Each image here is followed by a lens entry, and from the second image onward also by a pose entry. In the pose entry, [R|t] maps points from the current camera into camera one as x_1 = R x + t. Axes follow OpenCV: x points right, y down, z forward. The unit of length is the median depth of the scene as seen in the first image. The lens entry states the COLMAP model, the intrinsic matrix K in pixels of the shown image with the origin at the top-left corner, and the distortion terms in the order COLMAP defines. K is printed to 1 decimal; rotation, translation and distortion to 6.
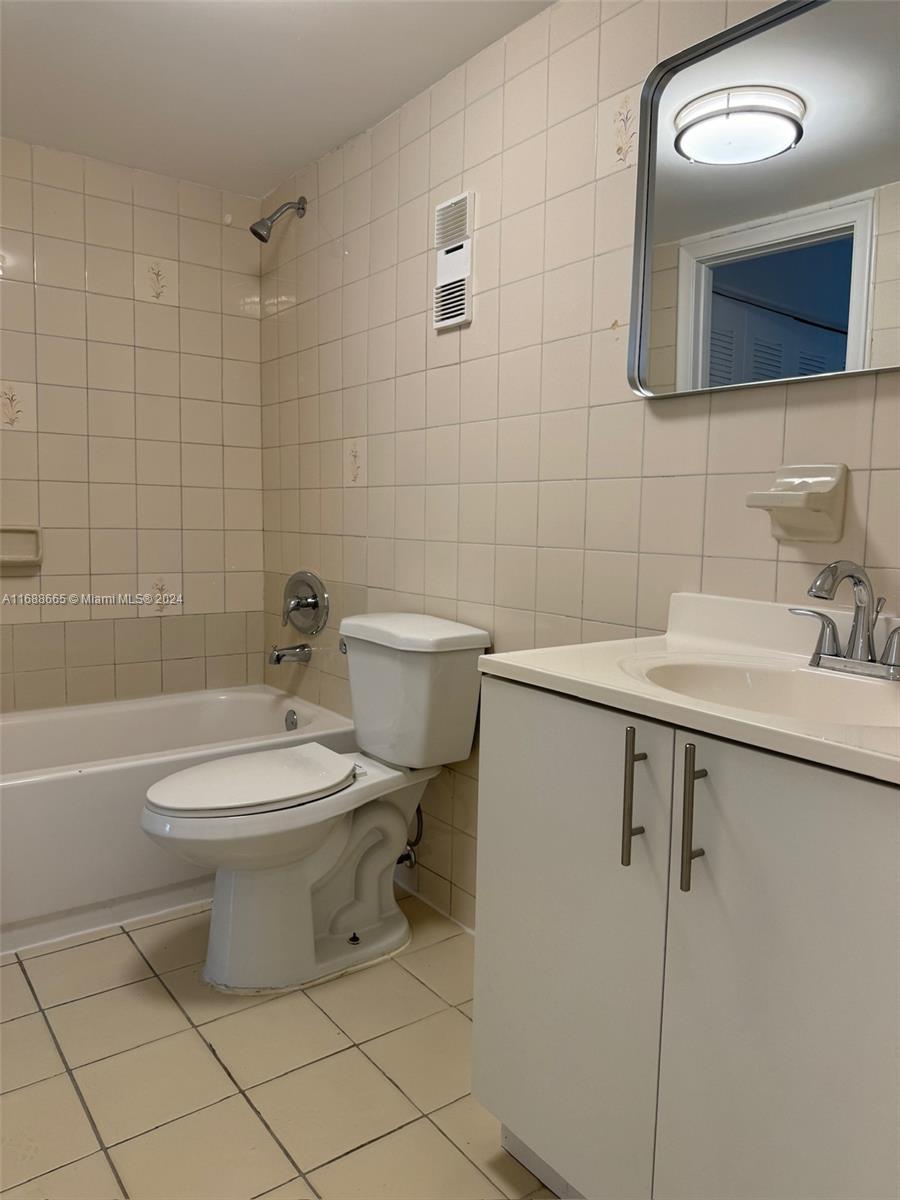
lens RADIAL K [[846.8, 0, 450.0], [0, 846.8, 600.0], [0, 0, 1]] dist [0.088161, -0.128507]
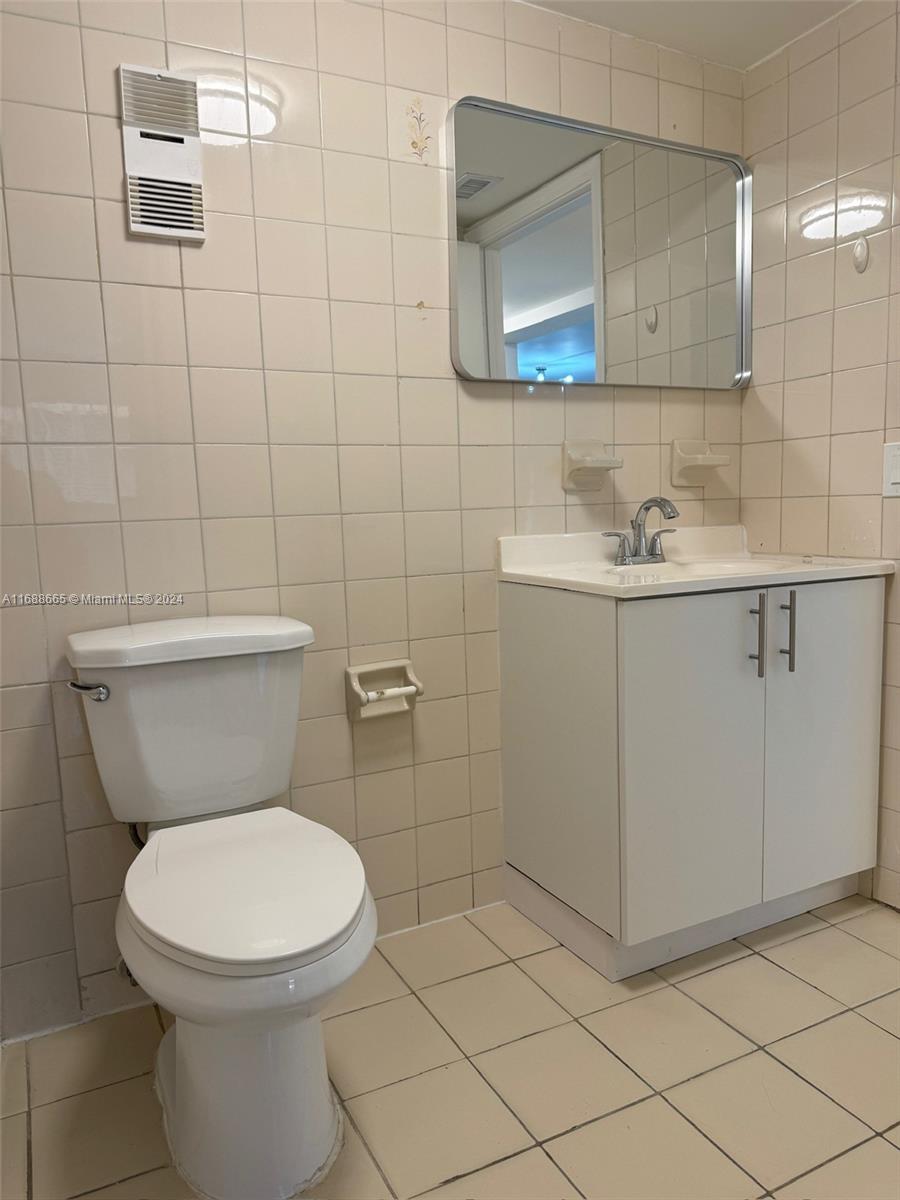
lens RADIAL K [[846.8, 0, 450.0], [0, 846.8, 600.0], [0, 0, 1]] dist [0.088161, -0.128507]
pose [[0.167193, -0.148744, 0.974639, -0.952721], [0.128786, 0.983379, 0.127986, -0.084650], [-0.977477, 0.104121, 0.183570, 0.813195]]
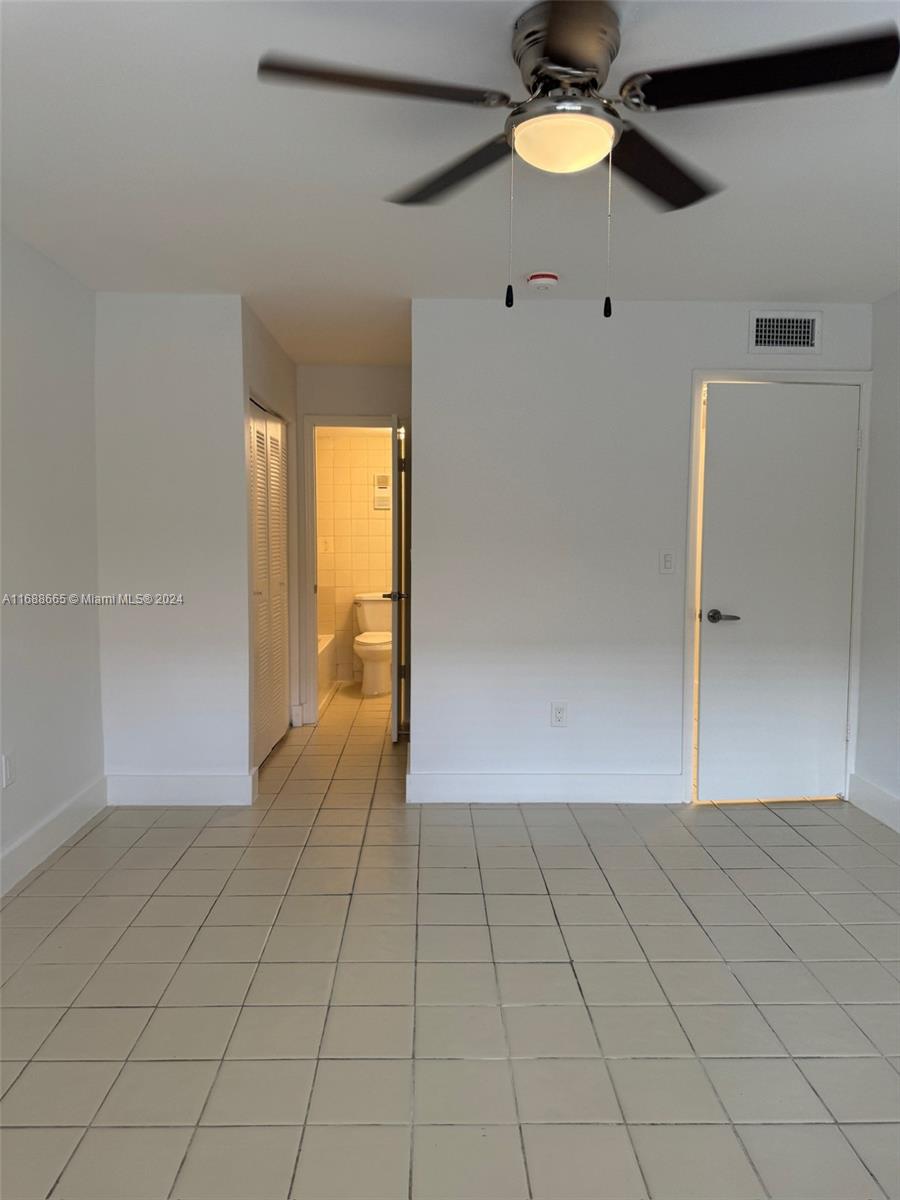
lens RADIAL K [[846.8, 0, 450.0], [0, 846.8, 600.0], [0, 0, 1]] dist [0.088161, -0.128507]
pose [[0.580454, -0.089668, 0.809341, -3.400899], [0.087247, 0.995046, 0.047669, -0.113328], [-0.809605, 0.042943, 0.585402, -1.580244]]
